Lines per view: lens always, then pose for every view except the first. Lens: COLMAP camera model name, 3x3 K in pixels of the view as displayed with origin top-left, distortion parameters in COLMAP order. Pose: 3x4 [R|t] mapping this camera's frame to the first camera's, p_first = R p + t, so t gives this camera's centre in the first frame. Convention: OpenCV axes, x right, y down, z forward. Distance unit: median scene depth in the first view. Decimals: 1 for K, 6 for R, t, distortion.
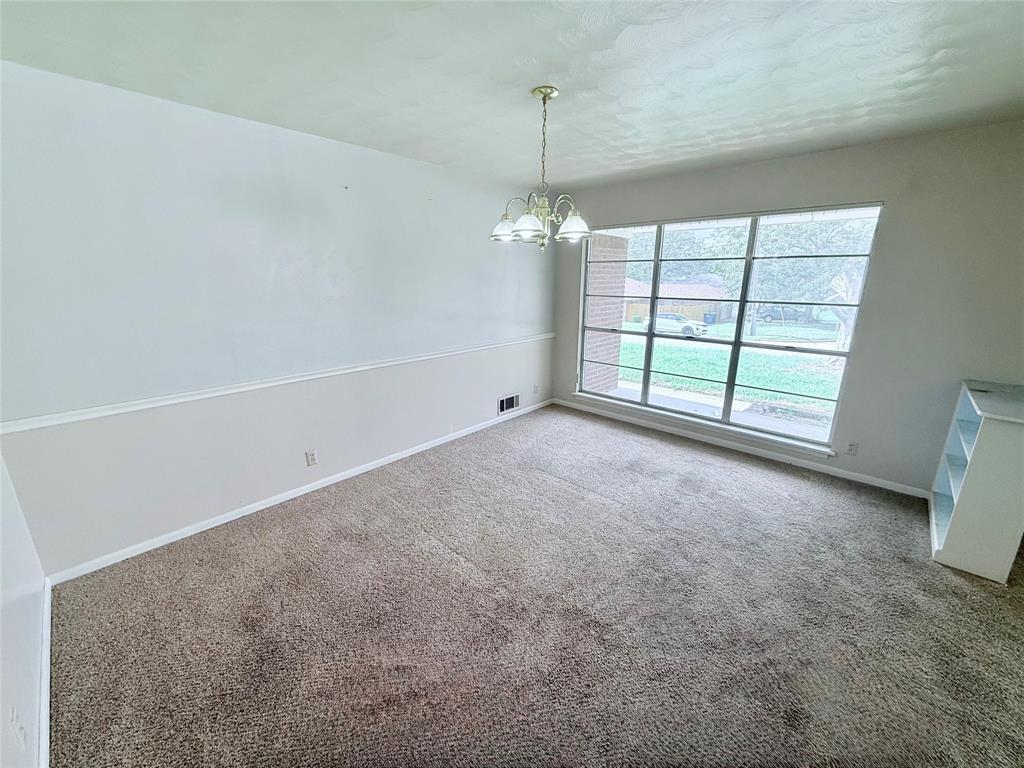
lens RADIAL K [[411.5, 0, 520.9], [0, 411.5, 383.4], [0, 0, 1]] dist [-0.000630, 0.000423]
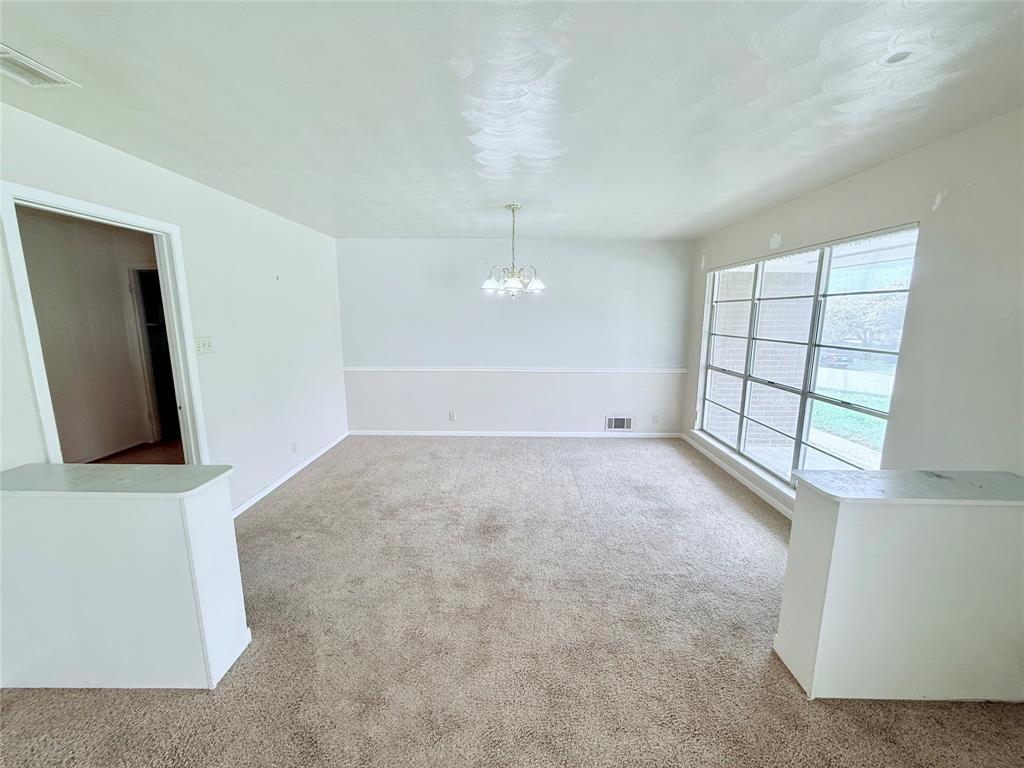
lens RADIAL K [[411.5, 0, 507.0], [0, 411.5, 381.5], [0, 0, 1]] dist [-0.000630, 0.000423]
pose [[0.661544, 0.120787, -0.740115, 0.775777], [-0.189772, 0.981783, -0.009398, 0.004362], [0.725497, 0.146671, 0.672415, -0.027755]]
